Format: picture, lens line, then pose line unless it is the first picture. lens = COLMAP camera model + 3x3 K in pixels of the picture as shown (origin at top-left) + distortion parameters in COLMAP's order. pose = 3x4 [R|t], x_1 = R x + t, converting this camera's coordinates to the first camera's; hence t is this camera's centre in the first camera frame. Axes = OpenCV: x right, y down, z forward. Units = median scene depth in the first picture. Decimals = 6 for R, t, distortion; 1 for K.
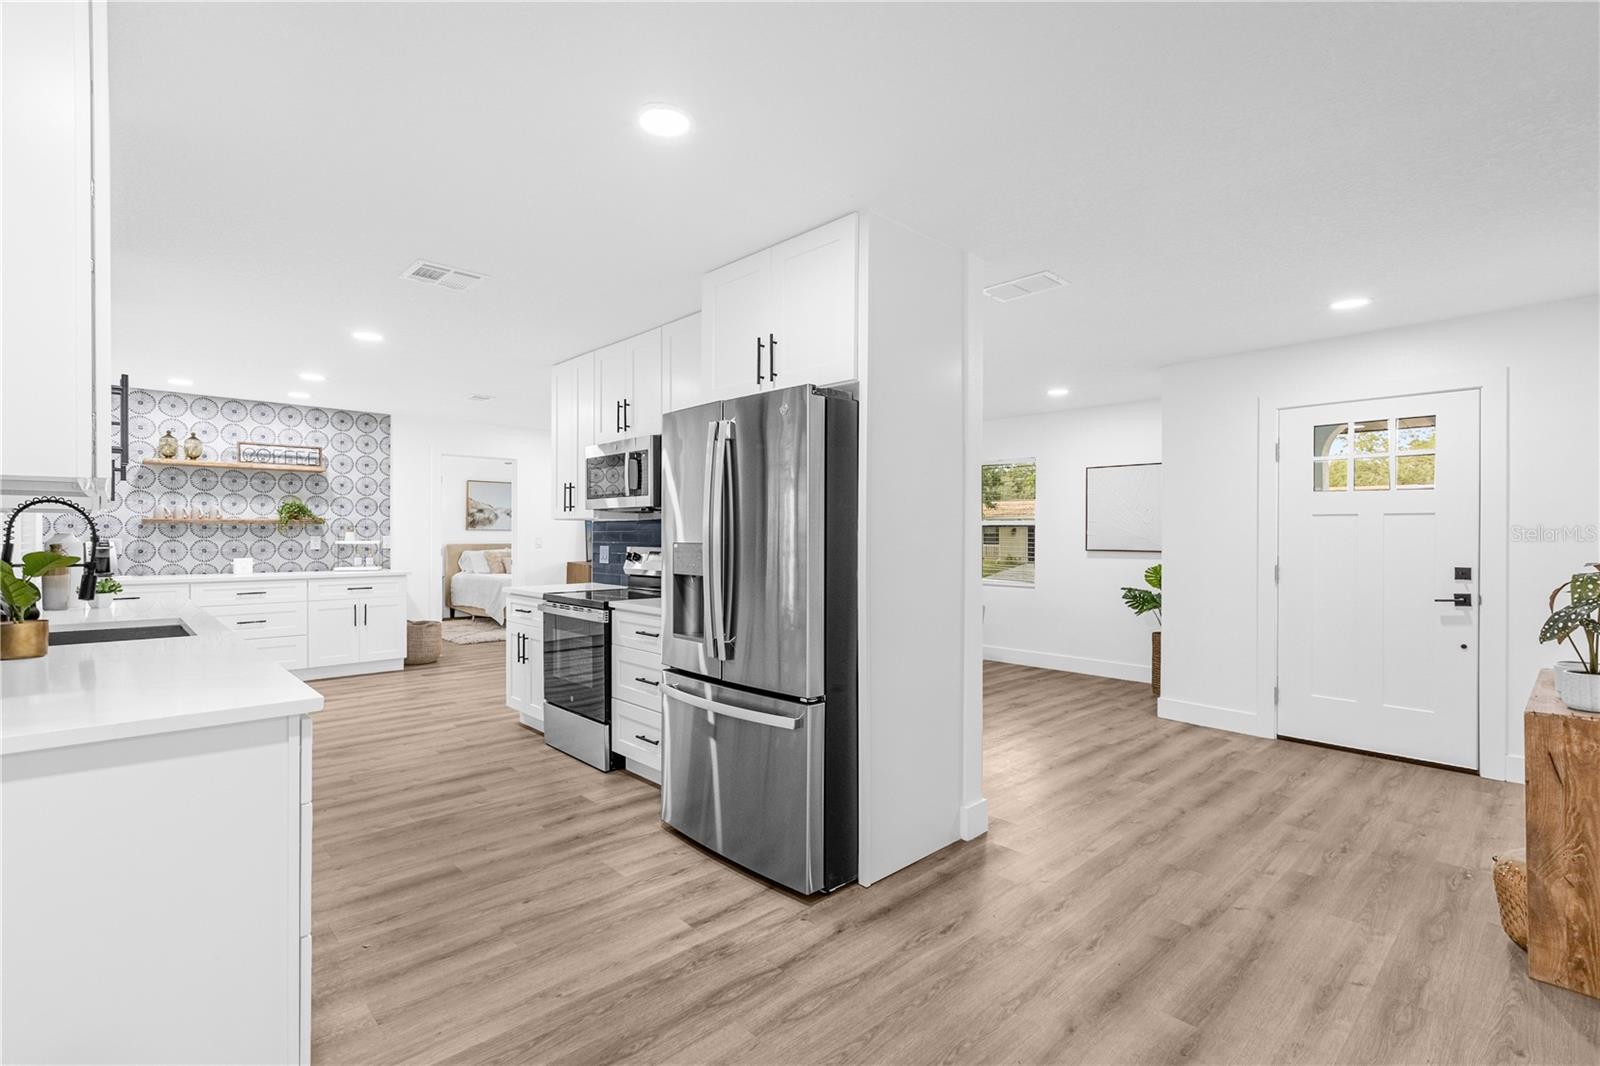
lens RADIAL K [[740.0, 0, 780.9], [0, 740.0, 535.0], [0, 0, 1]] dist [-0.000632, -0.000495]
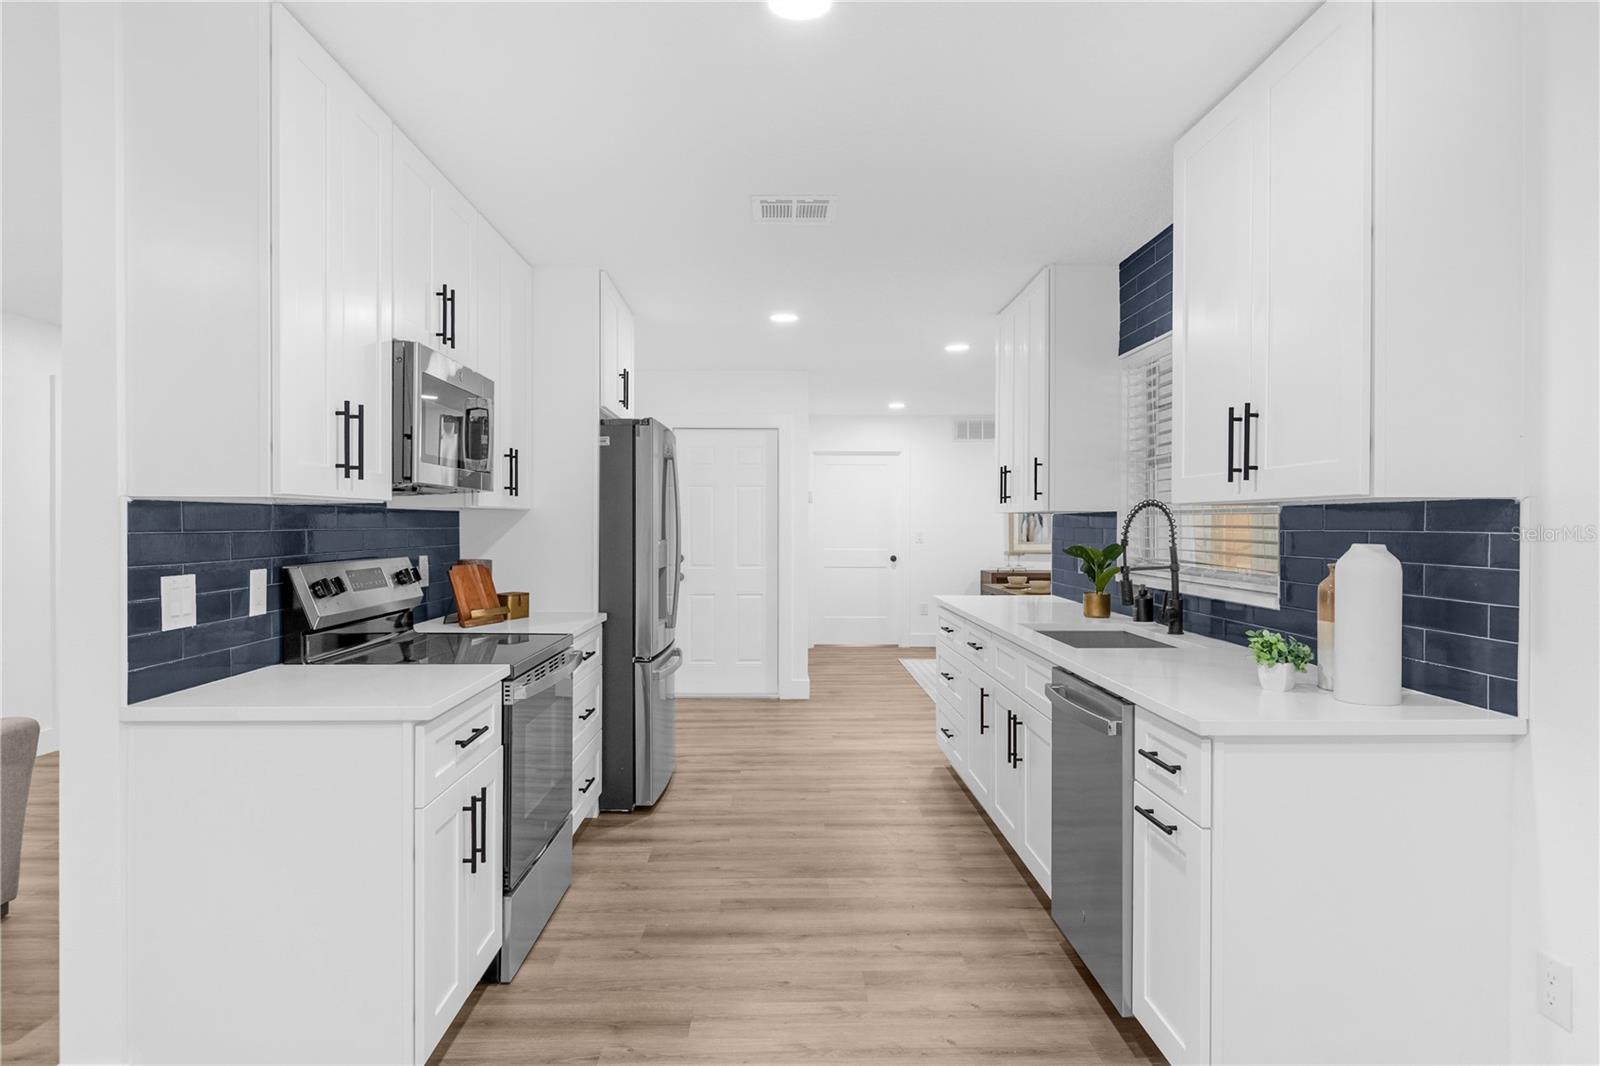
lens RADIAL K [[997.3, 0, 855.5], [0, 997.3, 532.8], [0, 0, 1]] dist [0.000326, -0.001199]
pose [[-0.795341, -0.007210, 0.606120, -0.887095], [-0.001958, 0.999955, 0.009326, -0.010316], [-0.606160, 0.006231, -0.795319, 1.388931]]
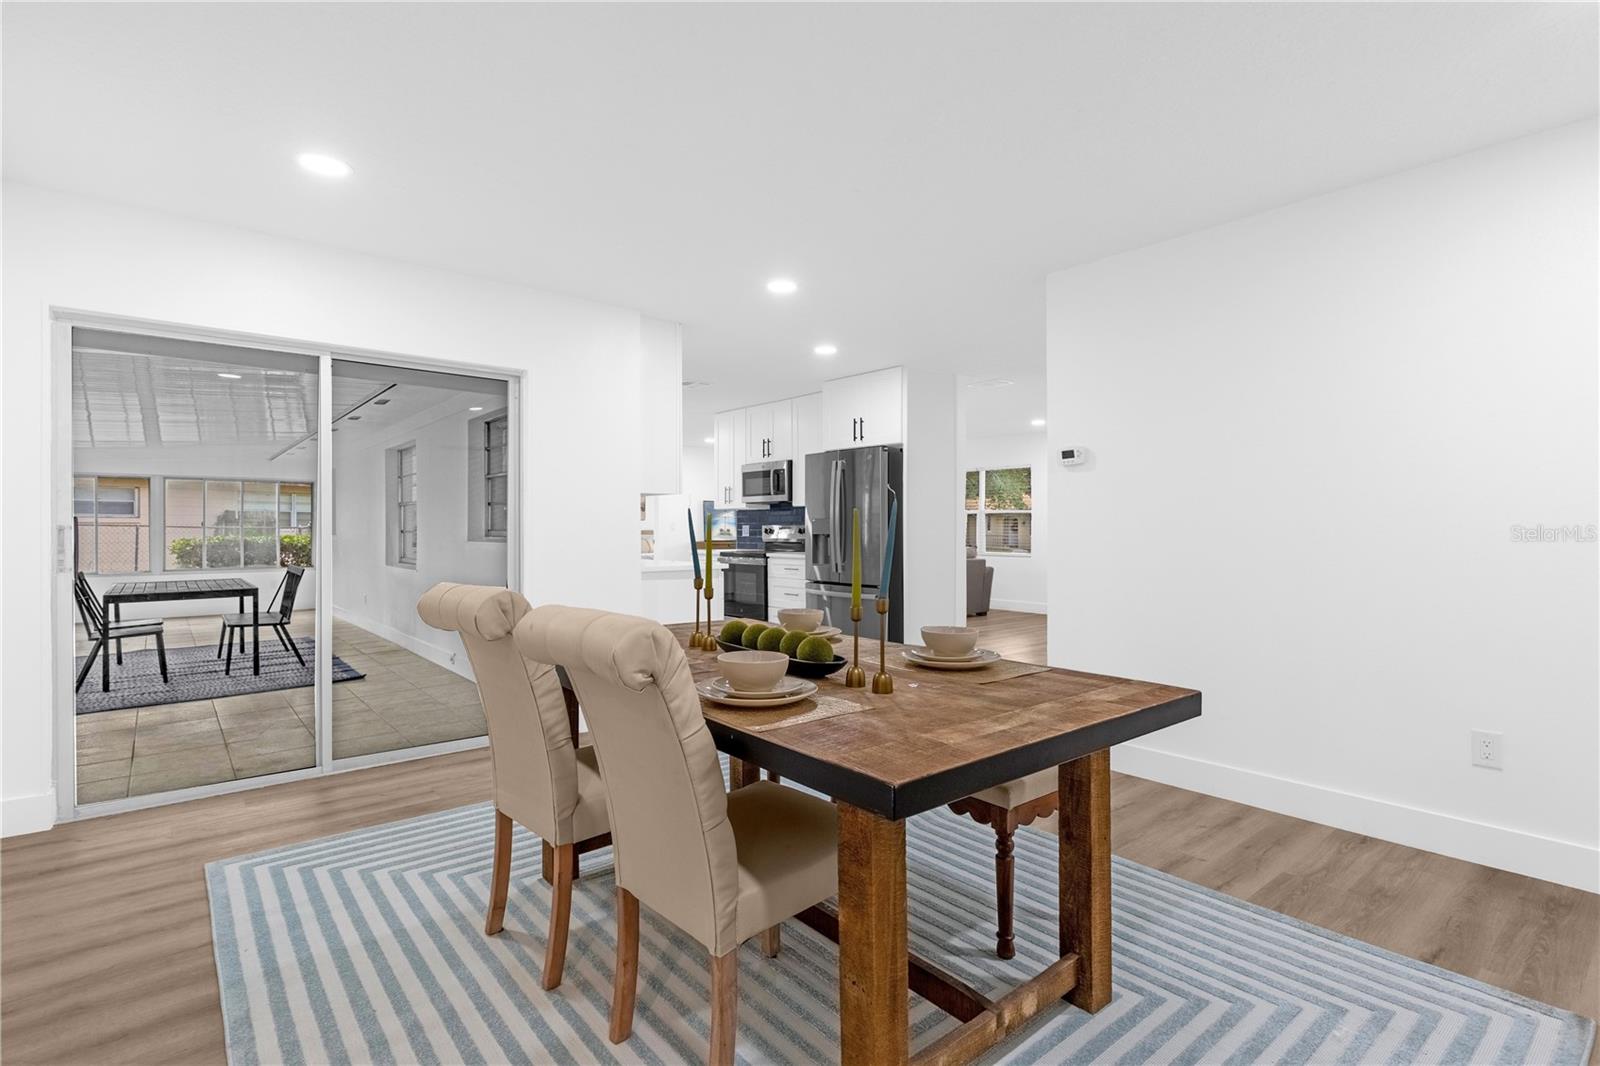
lens RADIAL K [[771.4, 0, 792.7], [0, 771.4, 530.5], [0, 0, 1]] dist [-0.003216, -0.001501]
pose [[0.998825, -0.005710, -0.048125, -0.067877], [0.005839, 0.999980, 0.002529, 0.026237], [0.048110, -0.002807, 0.998838, -0.784133]]
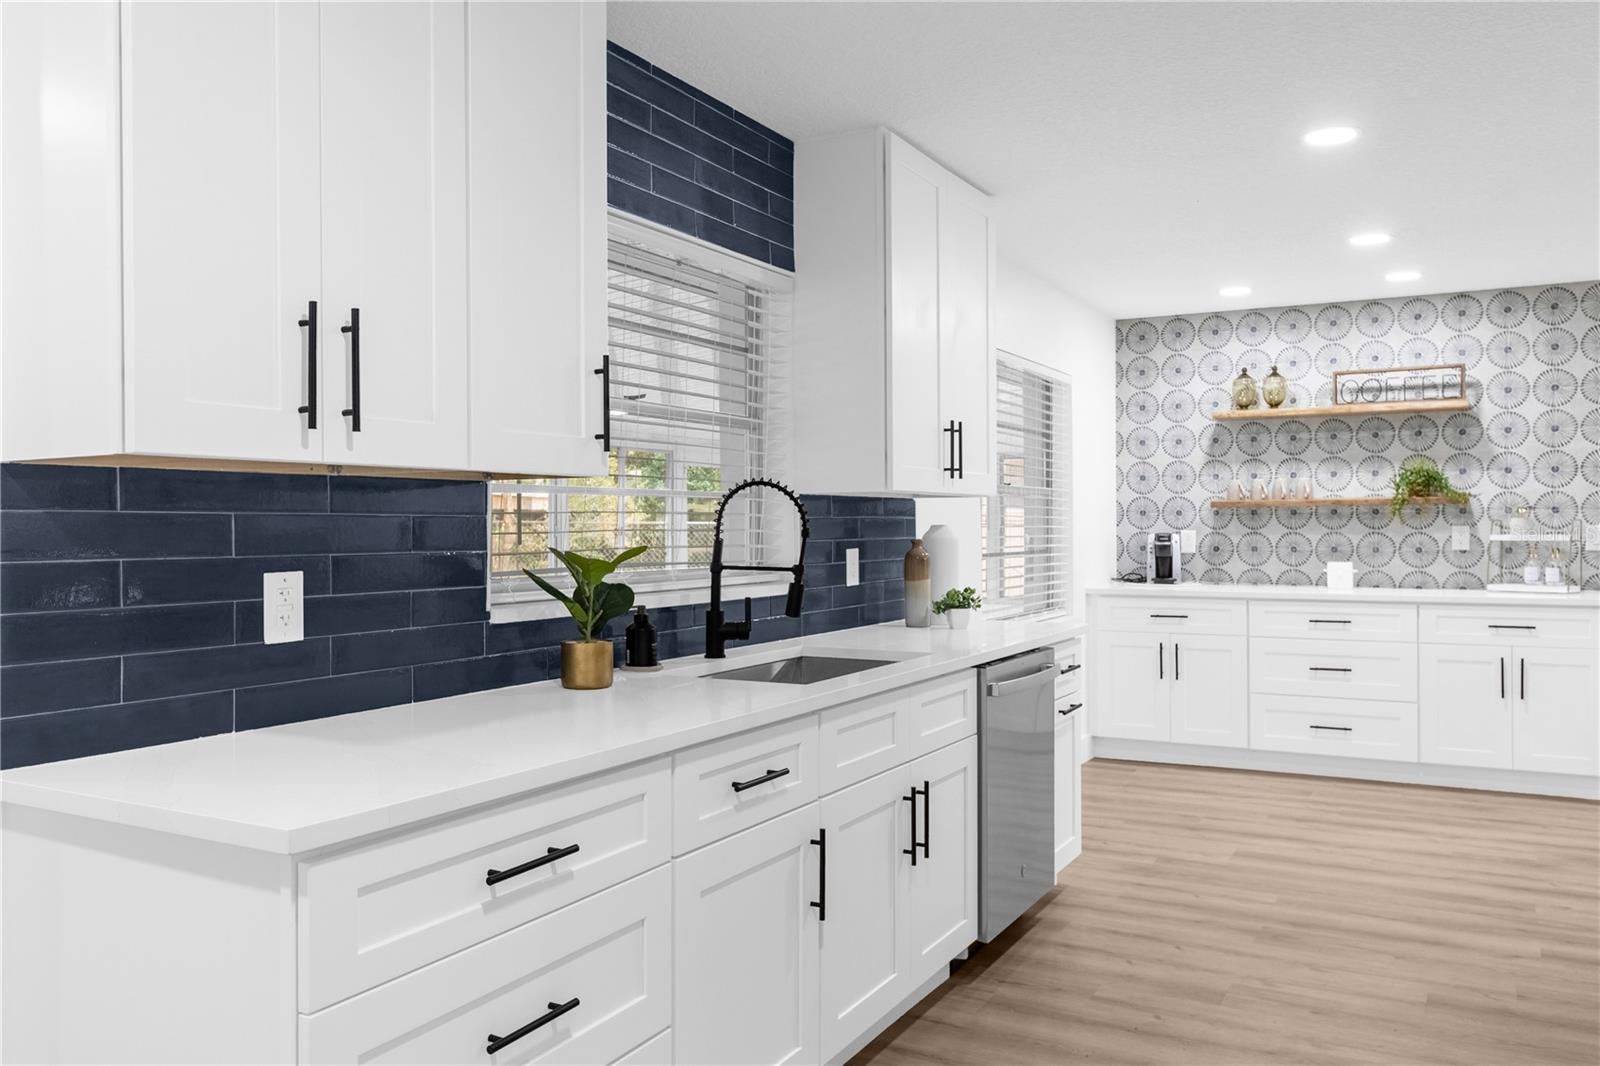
lens RADIAL K [[1225.3, 0, 800.0], [0, 1225.3, 533.0], [0, 0, 1]] dist [-0.007742, -0.007179]
pose [[0.313429, 0.003596, -0.949605, 0.128794], [0.004598, 0.999975, 0.005304, -0.000654], [0.949601, -0.006029, 0.313404, 0.389843]]
